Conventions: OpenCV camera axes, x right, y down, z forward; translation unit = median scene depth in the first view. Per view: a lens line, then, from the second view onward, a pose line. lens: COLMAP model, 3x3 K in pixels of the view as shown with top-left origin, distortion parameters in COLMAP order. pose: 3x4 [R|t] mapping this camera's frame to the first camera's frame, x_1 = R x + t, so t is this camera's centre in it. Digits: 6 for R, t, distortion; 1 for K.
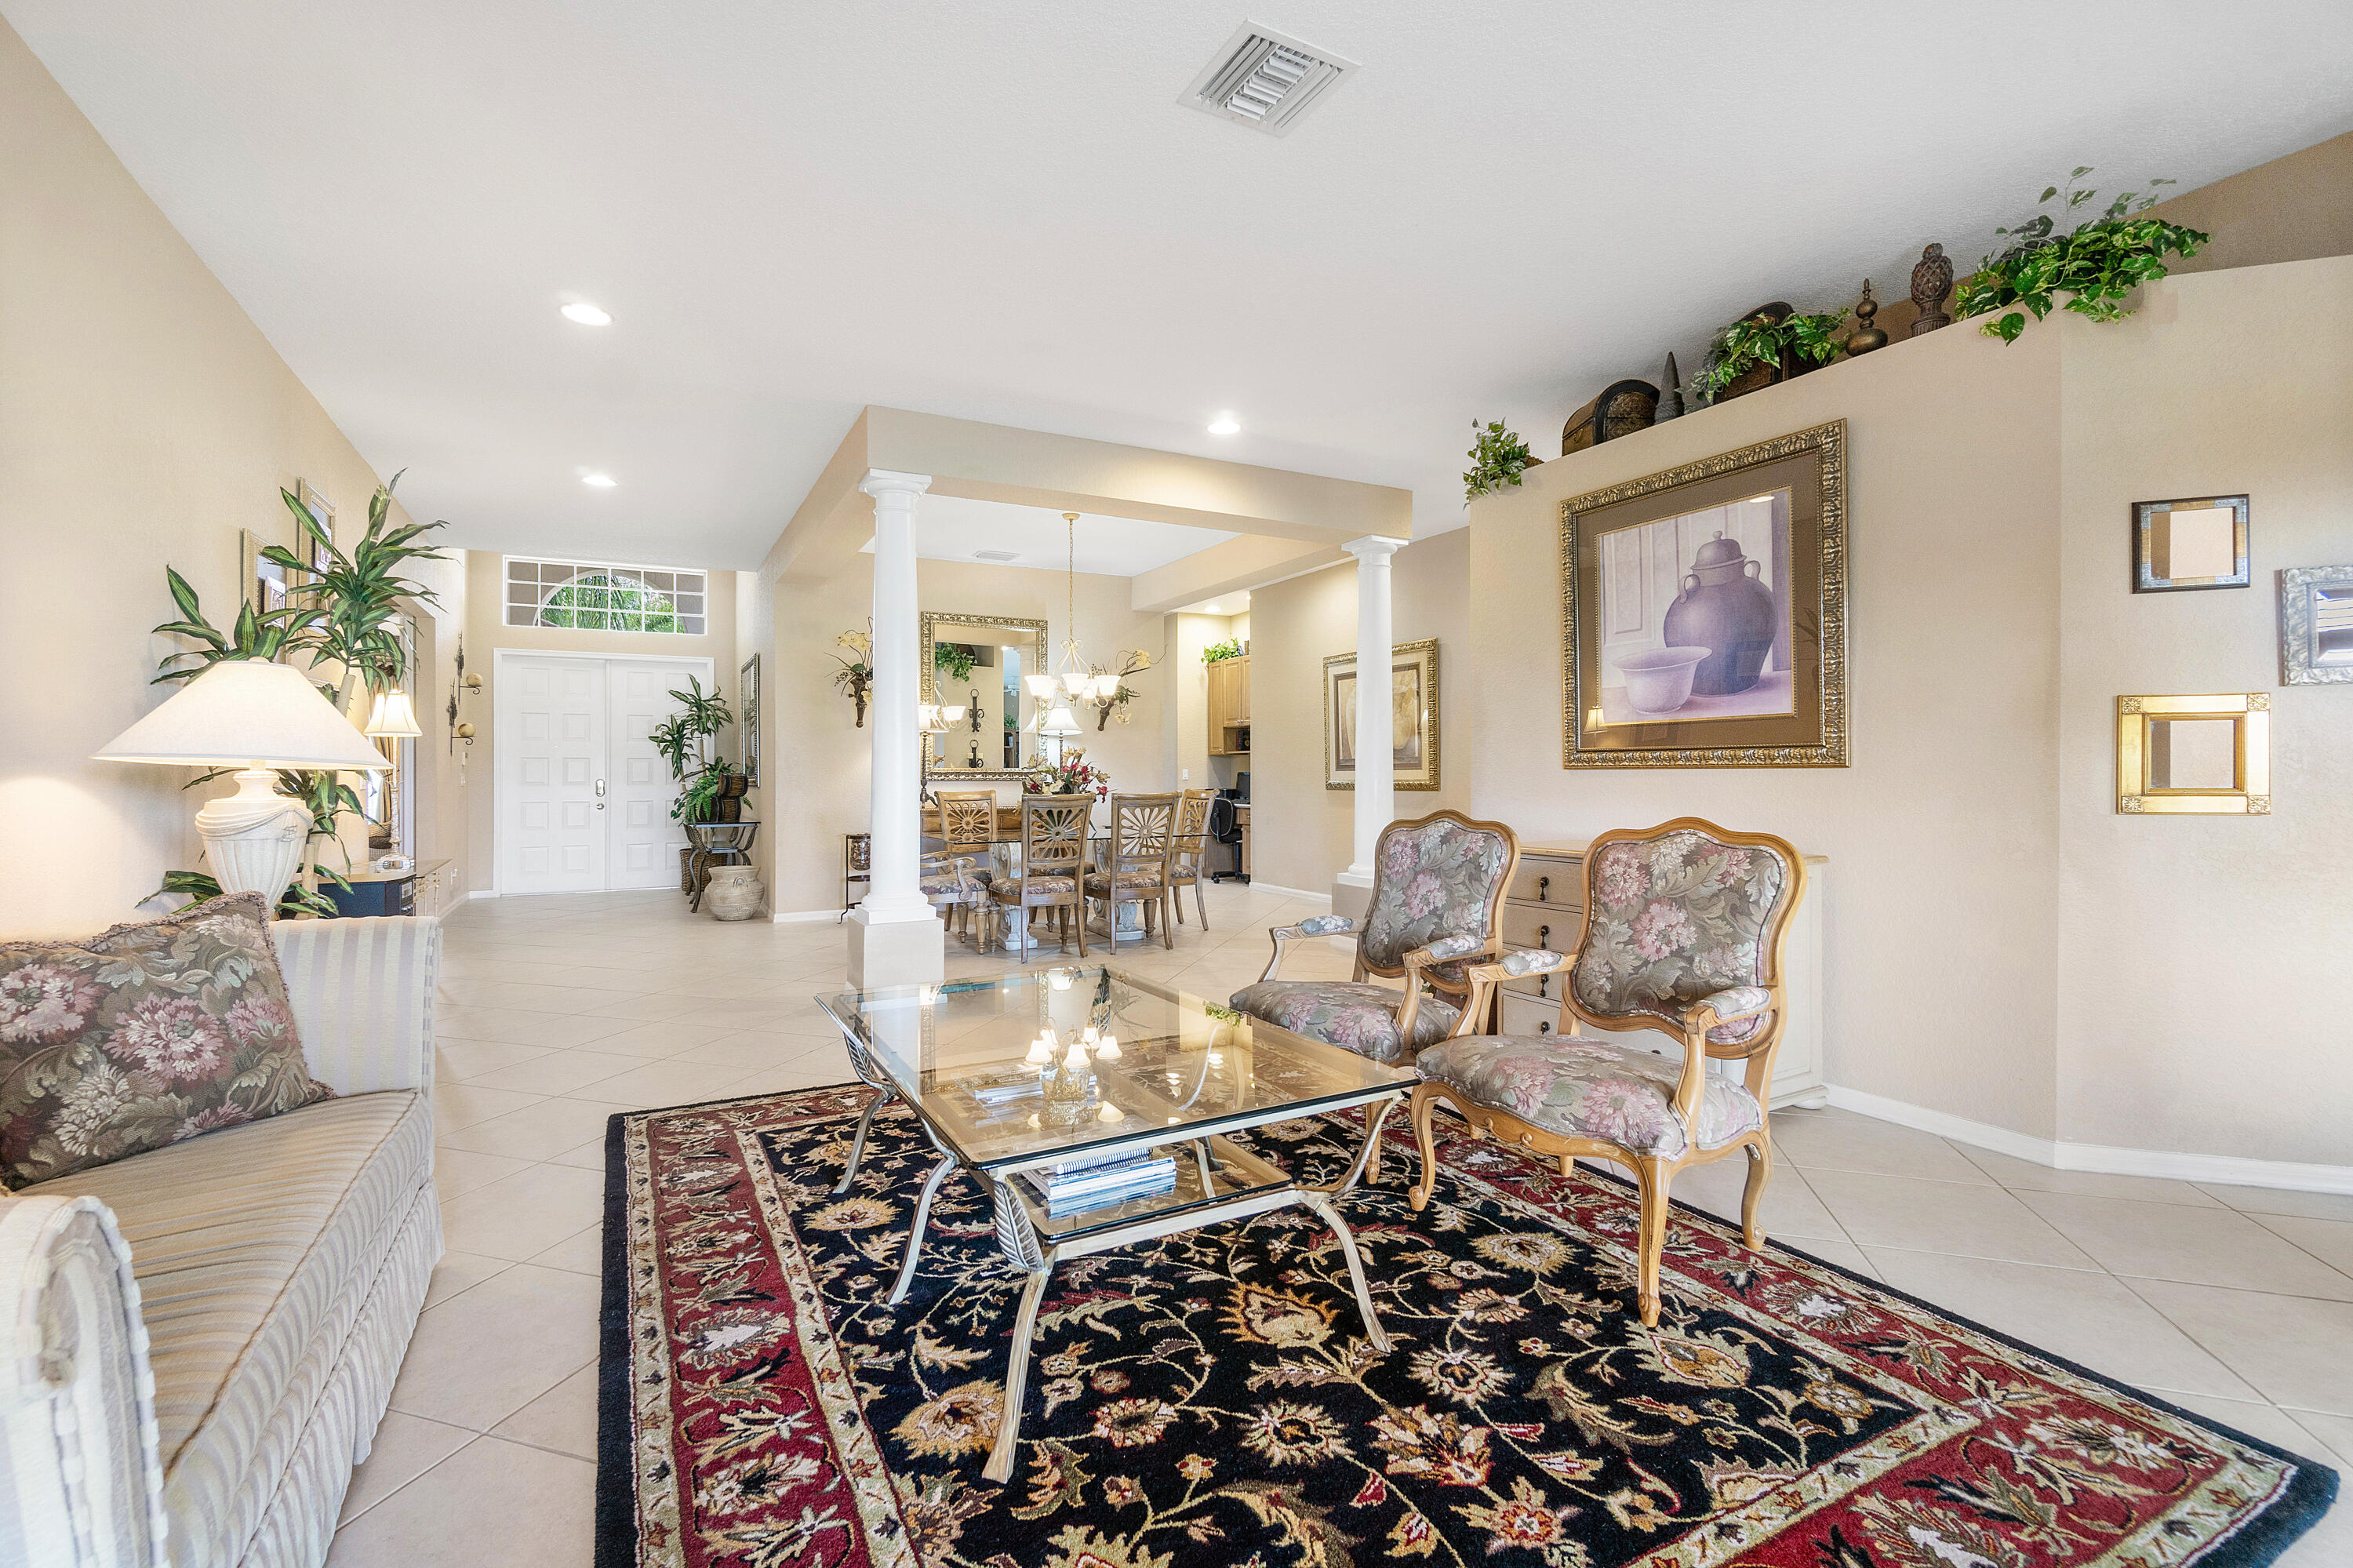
lens RADIAL K [[1024.7, 0, 1172.2], [0, 1024.7, 769.2], [0, 0, 1]] dist [-0.000591, -0.000001]
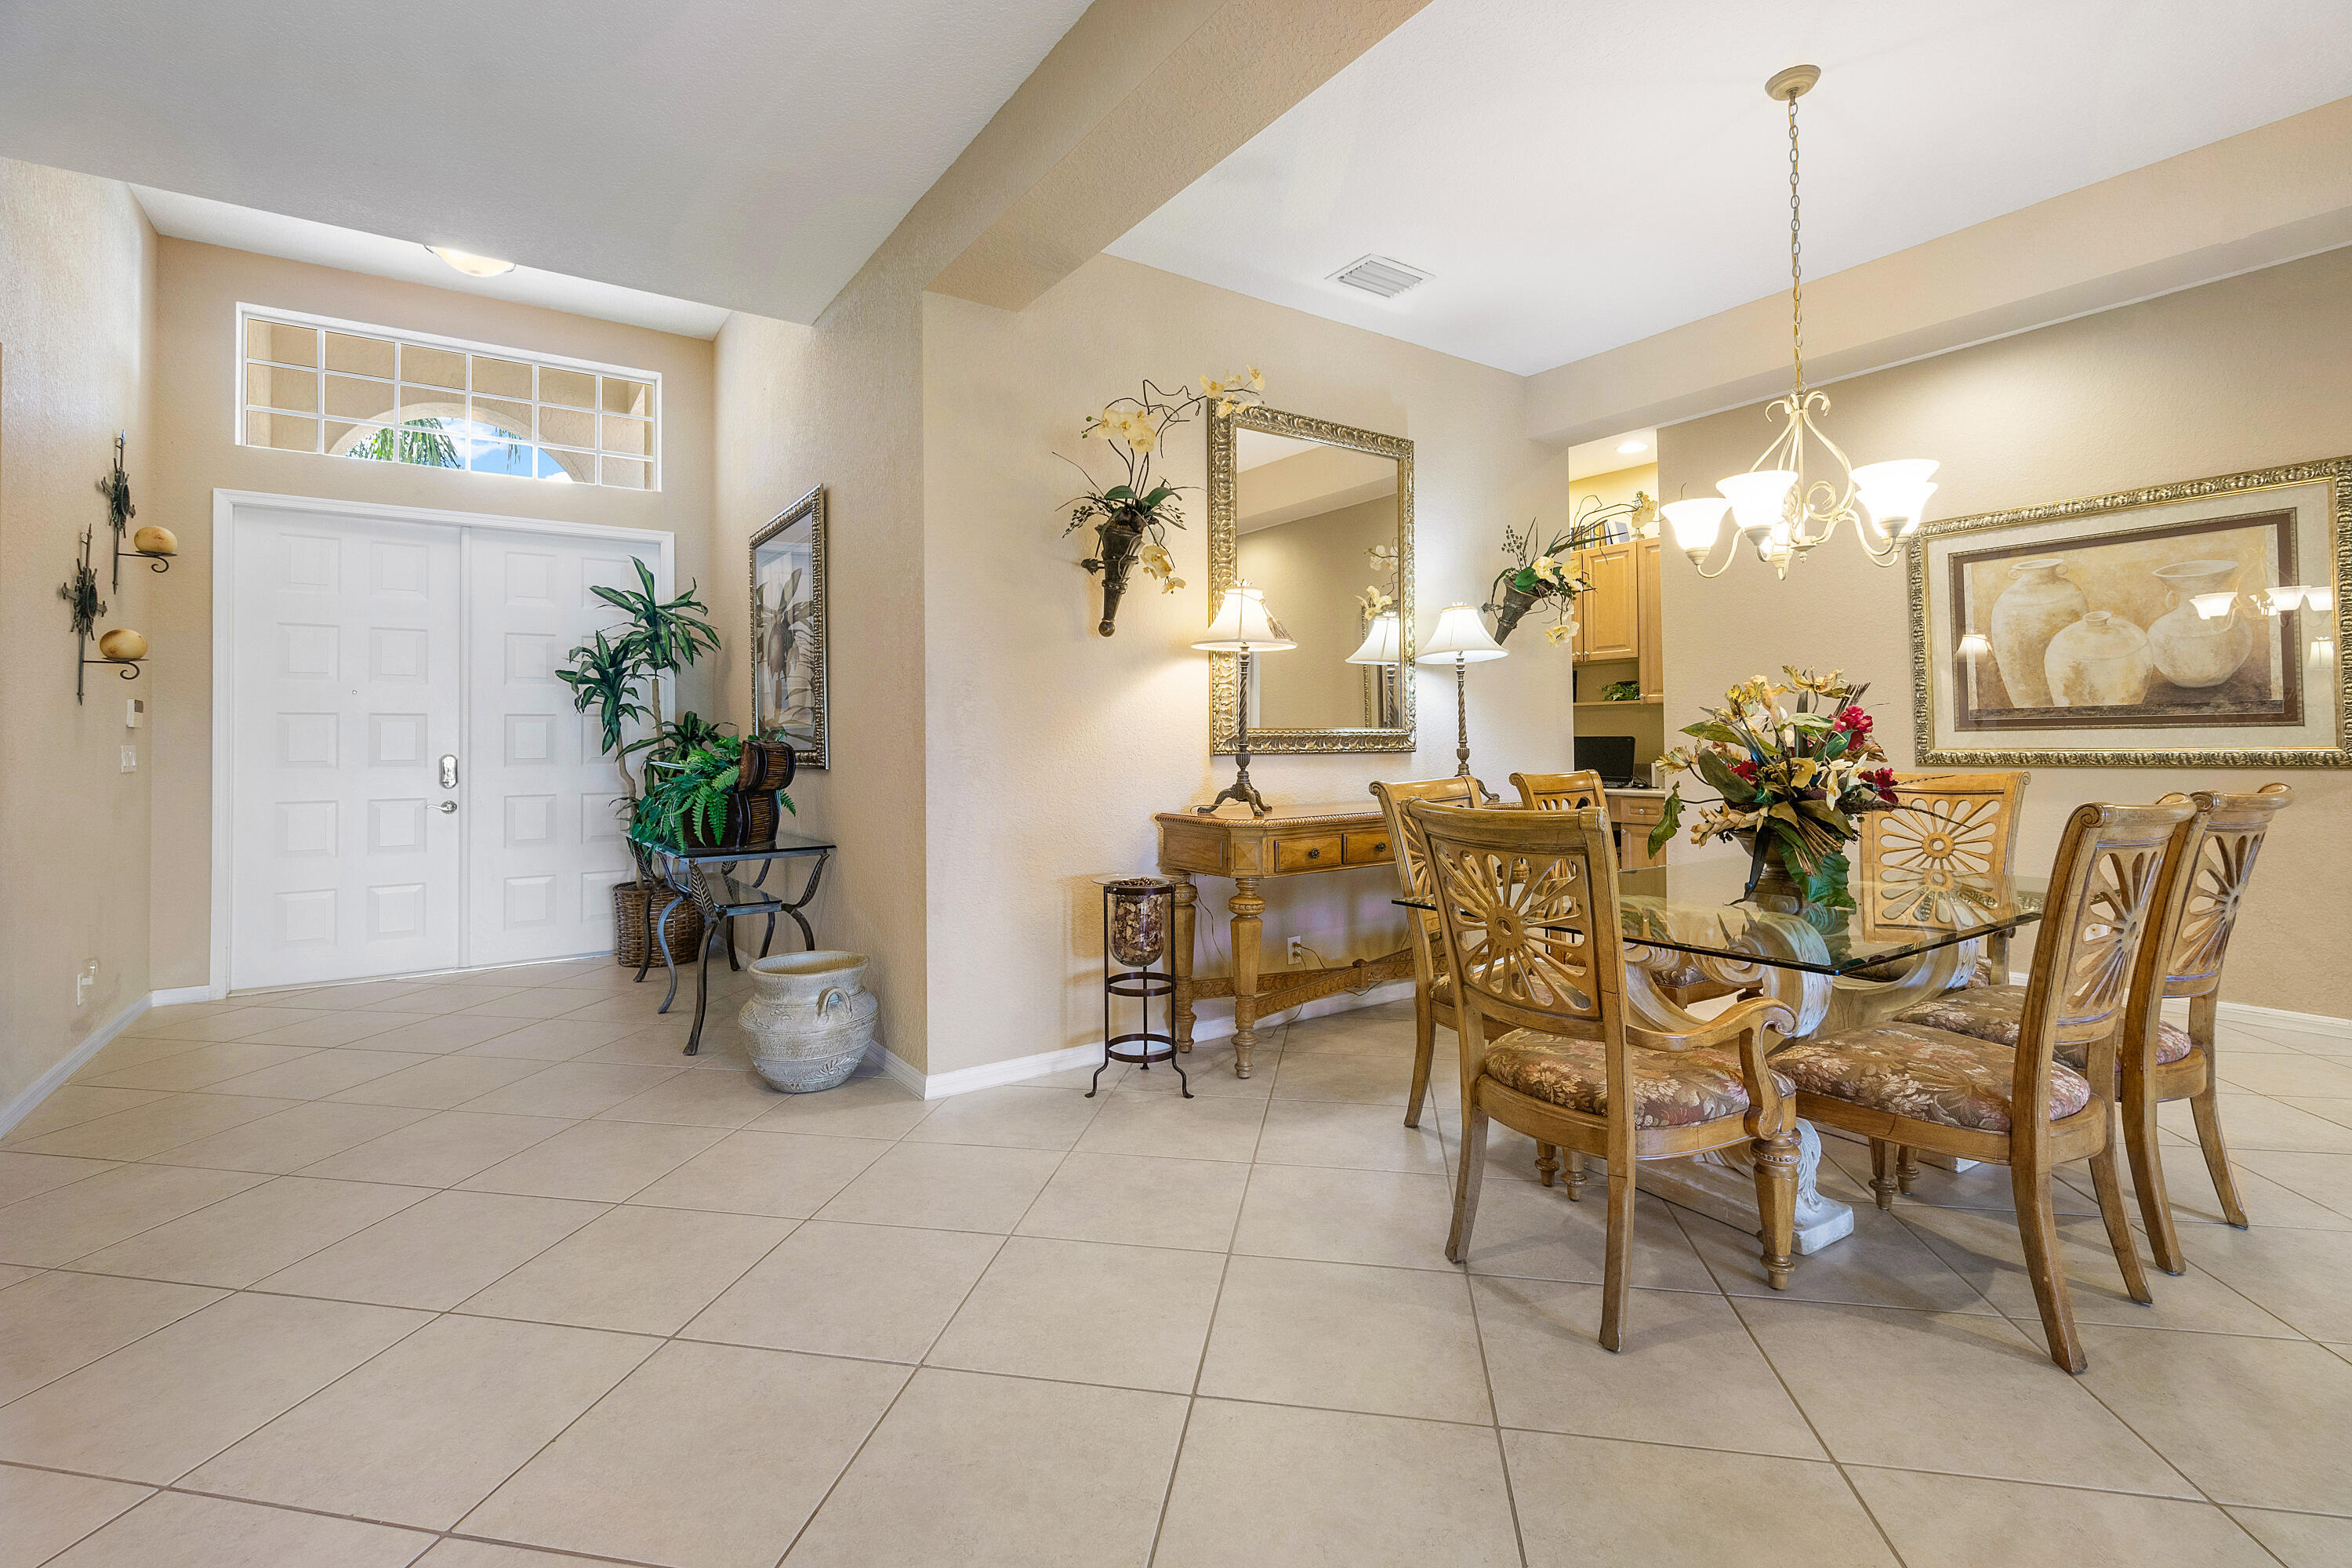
lens RADIAL K [[1000.4, 0, 1184.2], [0, 1000.4, 732.4], [0, 0, 1]] dist [0.001659, 0.000261]
pose [[0.990085, -0.002414, 0.140452, -0.263981], [0.003278, 0.999977, -0.005920, 0.002769], [-0.140435, 0.006322, 0.990070, 0.450491]]
